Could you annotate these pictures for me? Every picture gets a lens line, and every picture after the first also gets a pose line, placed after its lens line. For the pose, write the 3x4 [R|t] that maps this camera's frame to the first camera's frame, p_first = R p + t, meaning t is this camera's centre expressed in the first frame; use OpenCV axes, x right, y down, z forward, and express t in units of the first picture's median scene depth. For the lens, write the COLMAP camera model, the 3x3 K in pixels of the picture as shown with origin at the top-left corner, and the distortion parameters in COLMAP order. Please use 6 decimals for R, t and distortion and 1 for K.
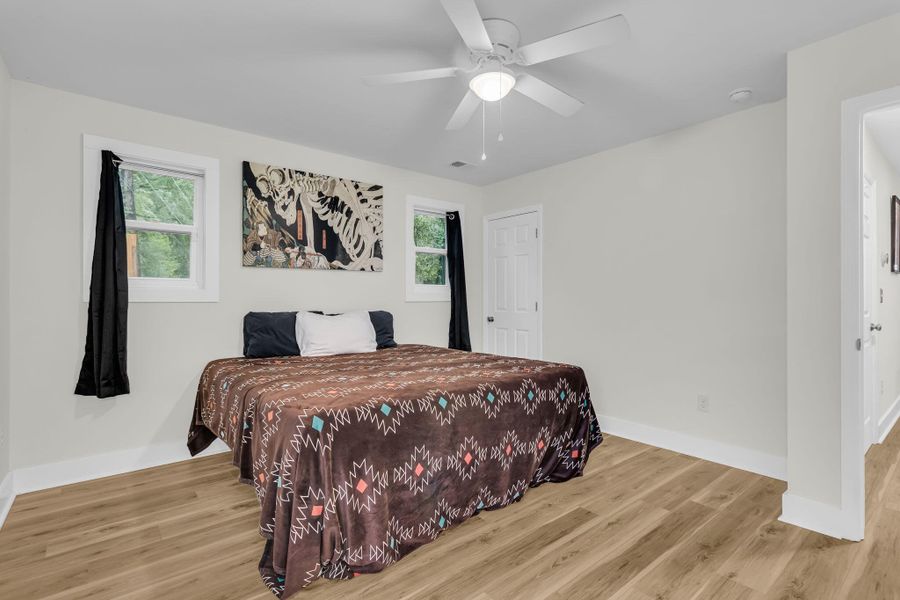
lens RADIAL K [[430.8, 0, 459.0], [0, 430.8, 284.3], [0, 0, 1]] dist [0.001173, 0.000162]
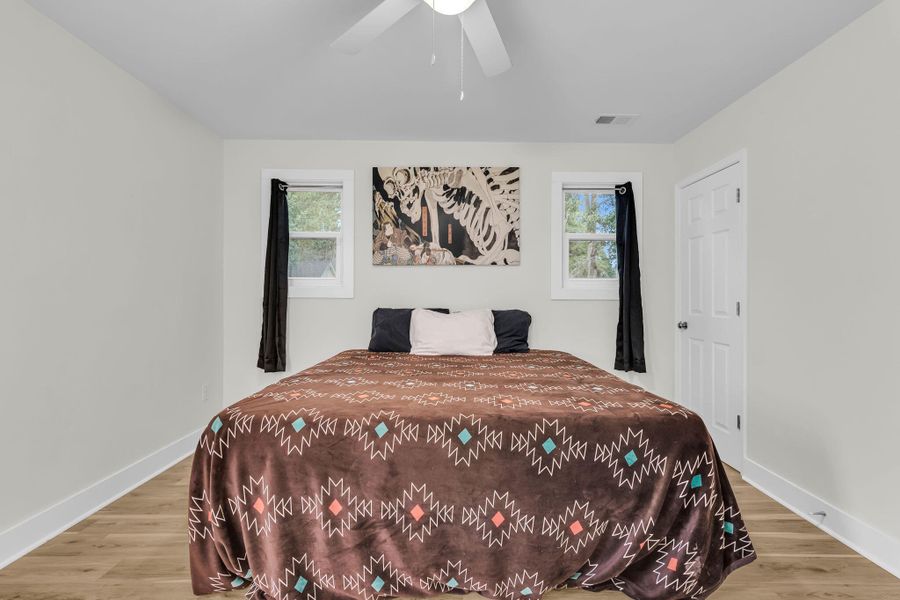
lens RADIAL K [[430.8, 0, 459.0], [0, 430.8, 284.3], [0, 0, 1]] dist [0.001173, 0.000162]
pose [[0.771518, -0.013989, -0.636053, 0.320896], [0.016605, 0.999860, -0.001848, 0.010435], [0.635990, -0.009136, 0.771643, 0.282709]]
